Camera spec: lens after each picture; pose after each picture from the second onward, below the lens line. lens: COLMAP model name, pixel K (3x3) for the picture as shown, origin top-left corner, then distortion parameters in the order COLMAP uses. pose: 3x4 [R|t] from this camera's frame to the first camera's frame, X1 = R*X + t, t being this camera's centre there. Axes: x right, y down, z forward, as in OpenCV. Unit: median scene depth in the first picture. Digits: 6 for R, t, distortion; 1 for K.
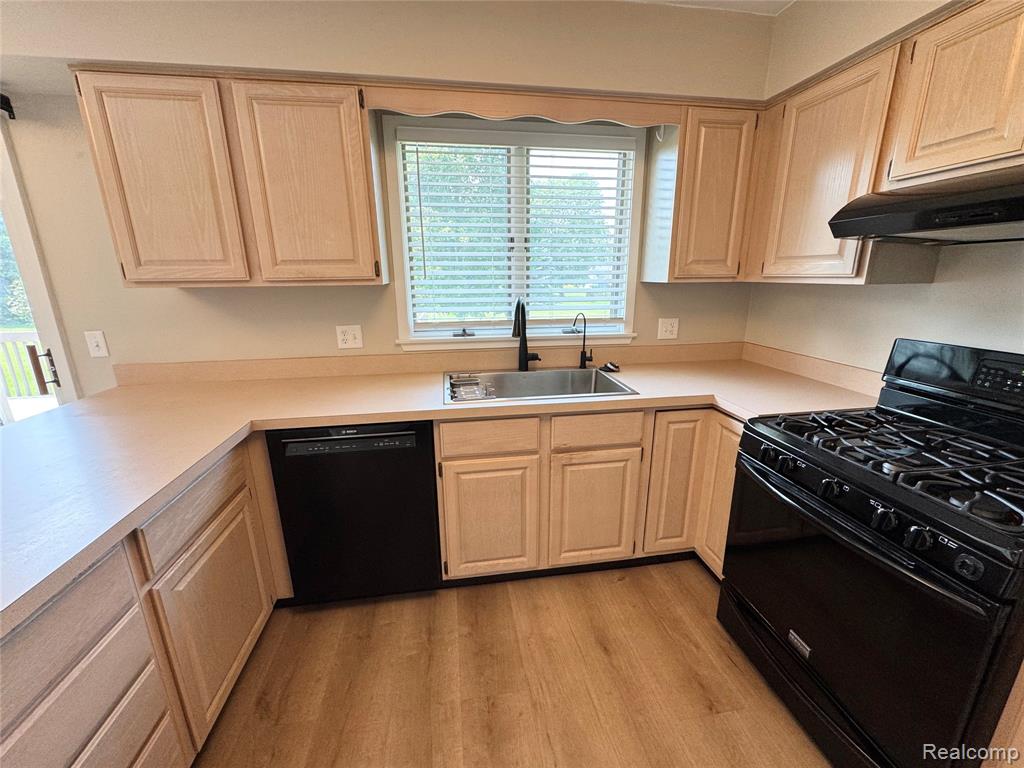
lens RADIAL K [[415.7, 0, 513.4], [0, 415.7, 386.0], [0, 0, 1]] dist [0.001568, 0.000109]
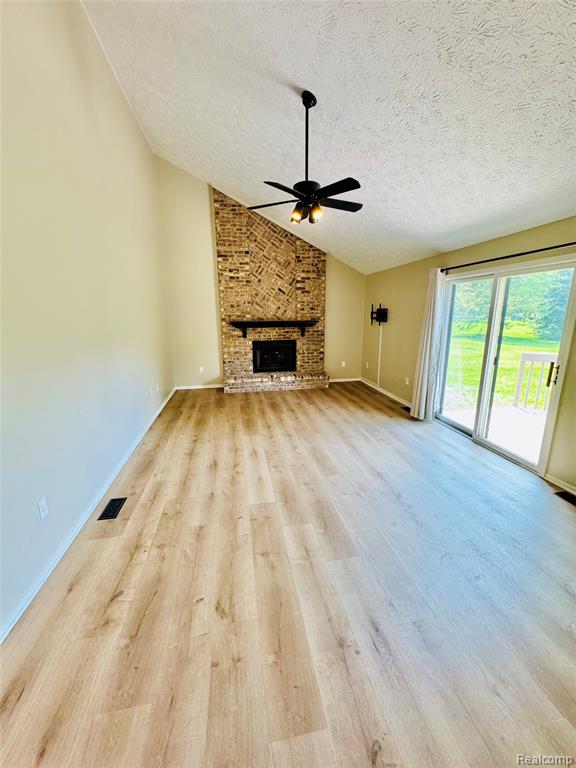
lens RADIAL K [[311.8, 0, 288.2], [0, 311.8, 384.8], [0, 0, 1]] dist [0.001568, 0.000109]
pose [[0.003639, 0.238838, -0.971053, 0.368759], [-0.249389, 0.940593, 0.230411, -0.021571], [0.968396, 0.241332, 0.062986, -0.342458]]
